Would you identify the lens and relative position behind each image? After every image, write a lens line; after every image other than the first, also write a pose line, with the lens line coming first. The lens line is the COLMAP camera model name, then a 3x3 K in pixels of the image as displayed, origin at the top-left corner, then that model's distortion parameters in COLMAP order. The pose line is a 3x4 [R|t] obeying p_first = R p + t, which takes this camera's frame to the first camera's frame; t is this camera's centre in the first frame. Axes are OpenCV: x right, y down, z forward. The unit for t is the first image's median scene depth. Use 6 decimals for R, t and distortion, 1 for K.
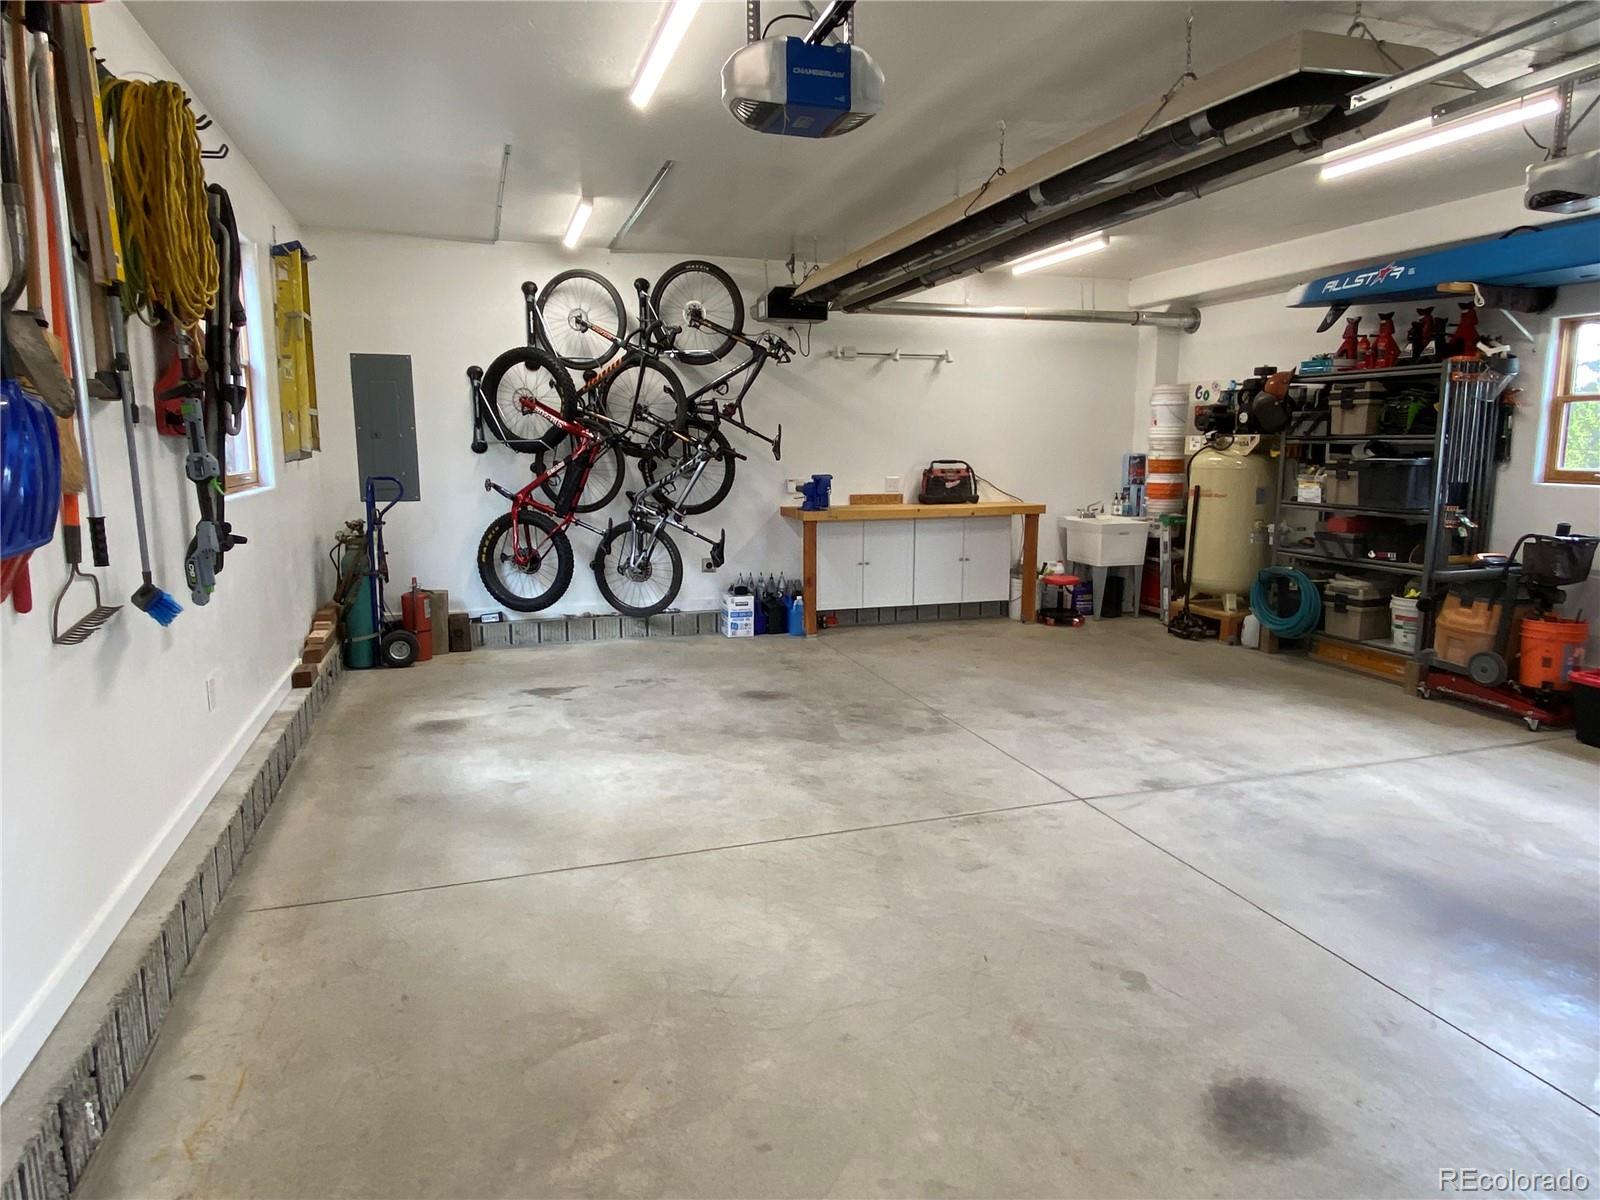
lens RADIAL K [[964.5, 0, 796.3], [0, 964.5, 592.3], [0, 0, 1]] dist [0.072735, -0.091722]
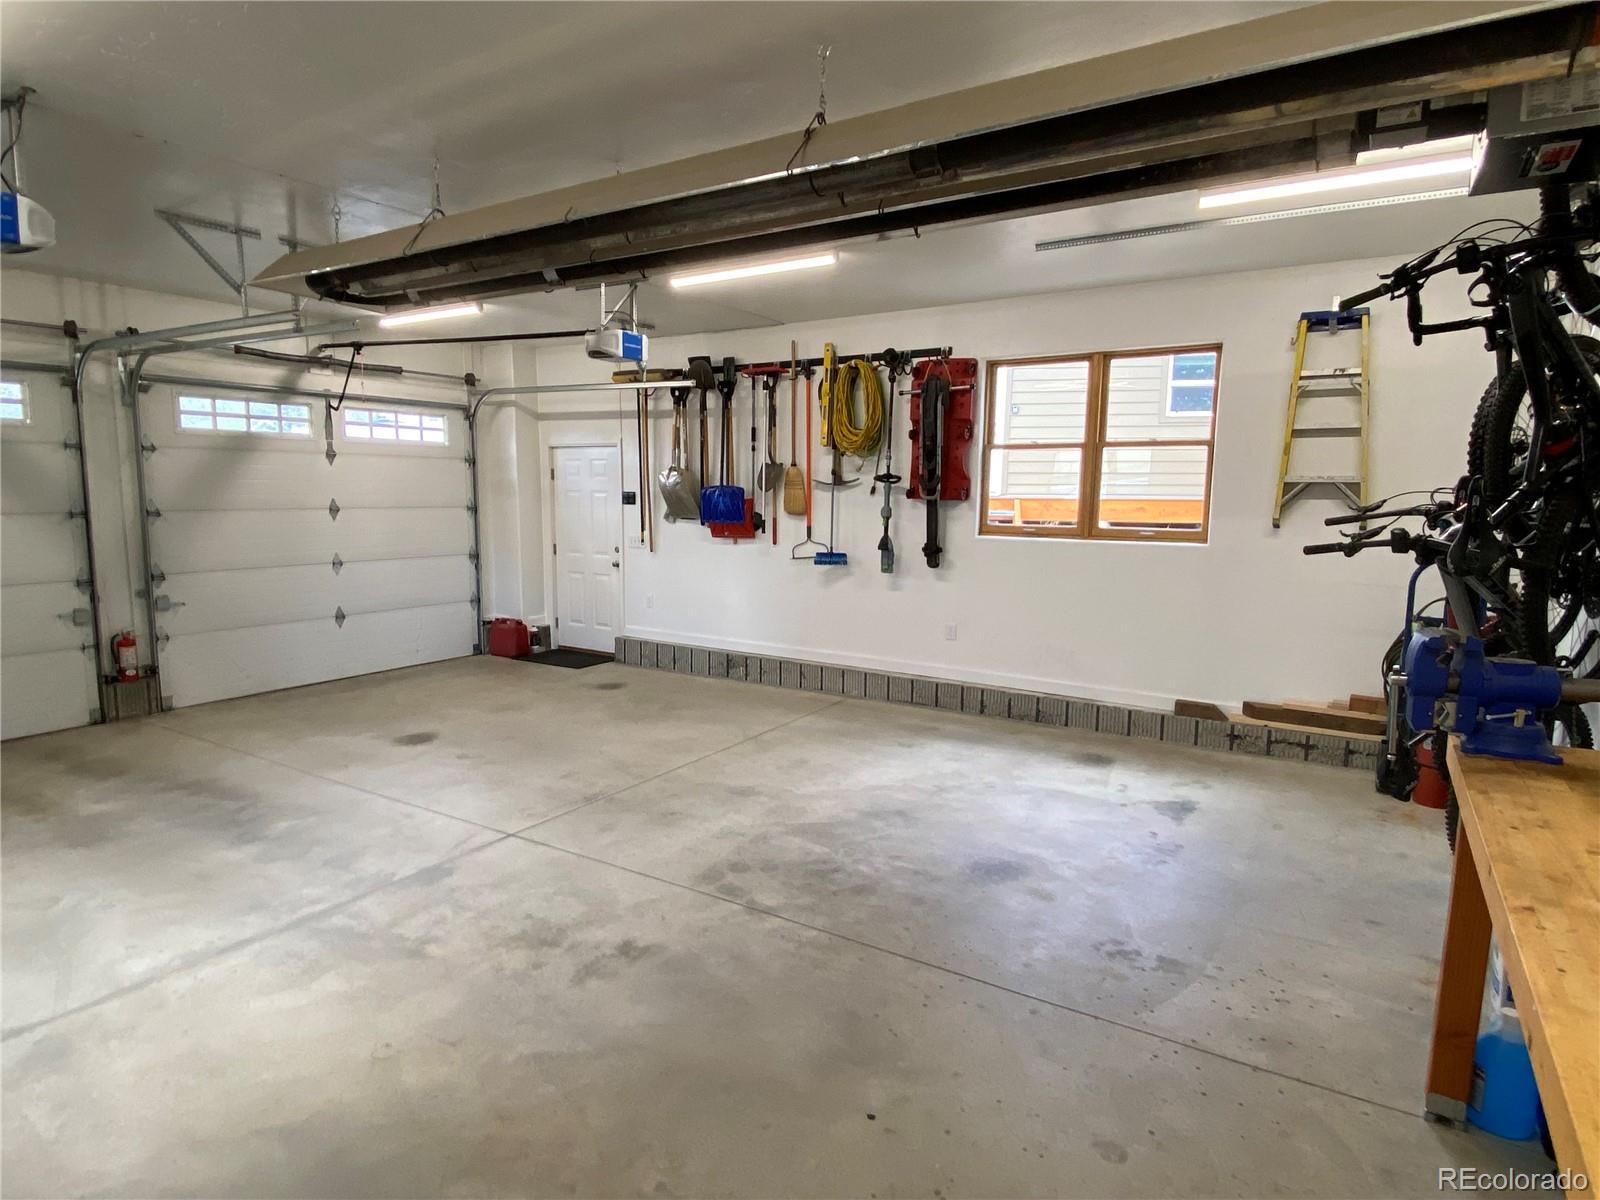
lens RADIAL K [[882.6, 0, 800.0], [0, 882.6, 600.0], [0, 0, 1]] dist [0.077214, -0.067531]
pose [[-0.773438, 0.072486, -0.629713, 0.570151], [-0.108708, 0.963553, 0.244434, -0.274303], [0.624481, 0.257509, -0.737369, 1.634459]]
